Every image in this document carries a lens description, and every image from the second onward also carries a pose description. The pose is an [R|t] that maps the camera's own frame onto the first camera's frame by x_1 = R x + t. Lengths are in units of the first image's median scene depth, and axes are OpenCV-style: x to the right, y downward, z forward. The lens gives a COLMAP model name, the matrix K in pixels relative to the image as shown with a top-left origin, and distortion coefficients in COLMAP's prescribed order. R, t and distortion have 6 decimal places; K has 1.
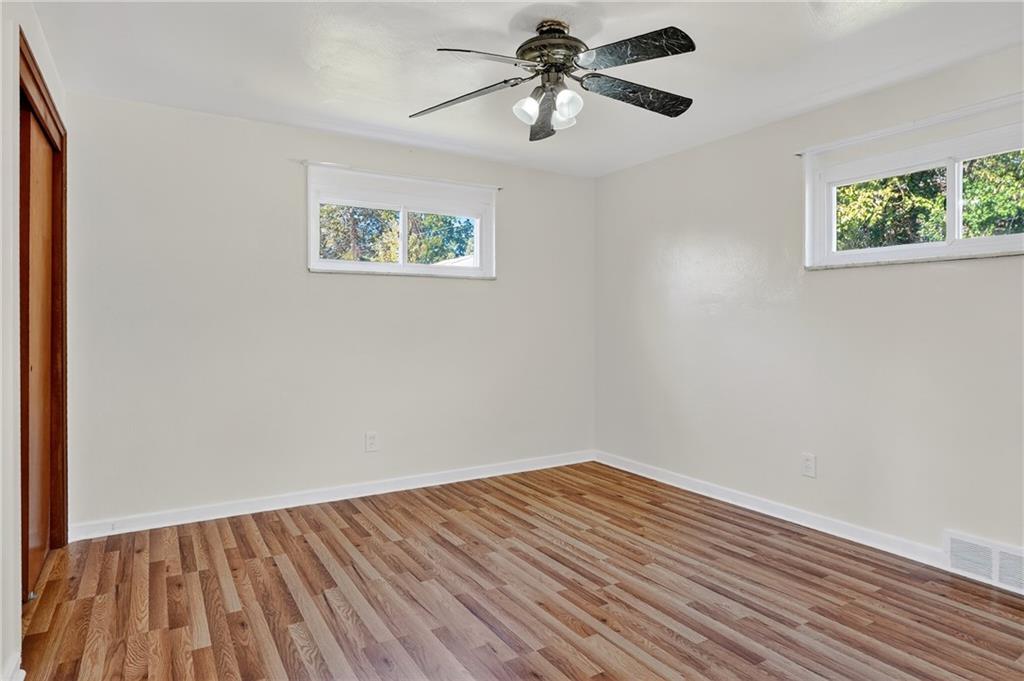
lens RADIAL K [[575.5, 0, 506.2], [0, 575.5, 336.7], [0, 0, 1]] dist [-0.029823, 0.015063]
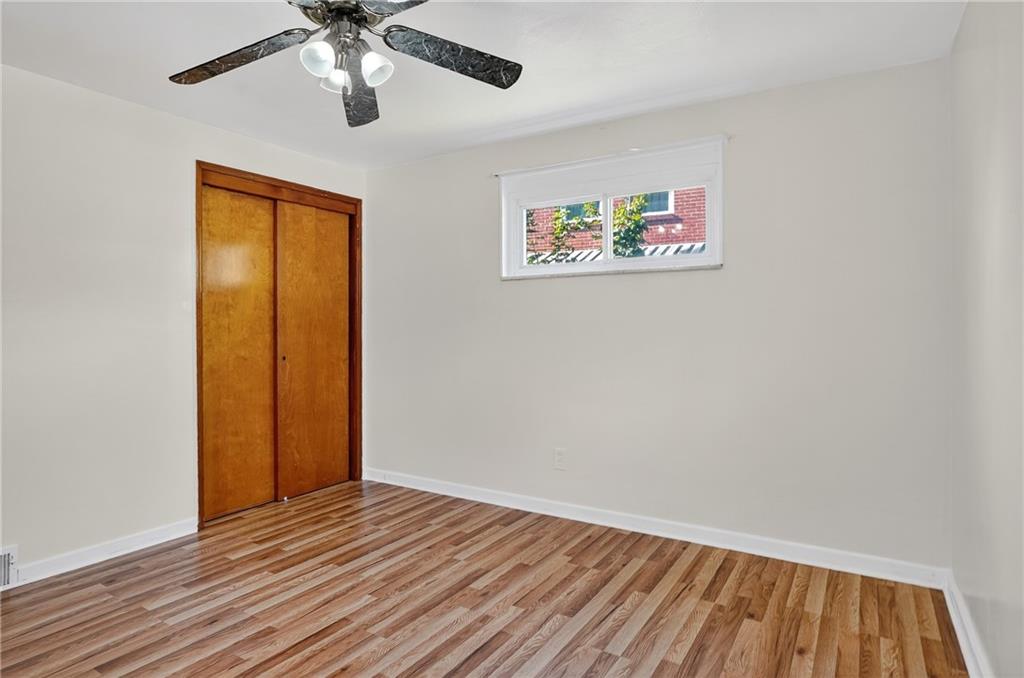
lens RADIAL K [[575.5, 0, 506.2], [0, 575.5, 335.2], [0, 0, 1]] dist [-0.029823, 0.015063]
pose [[0.455333, 0.010186, -0.890263, 0.676549], [-0.022284, 0.999752, 0.000041, -0.015728], [0.890042, 0.019820, 0.455447, 0.623568]]
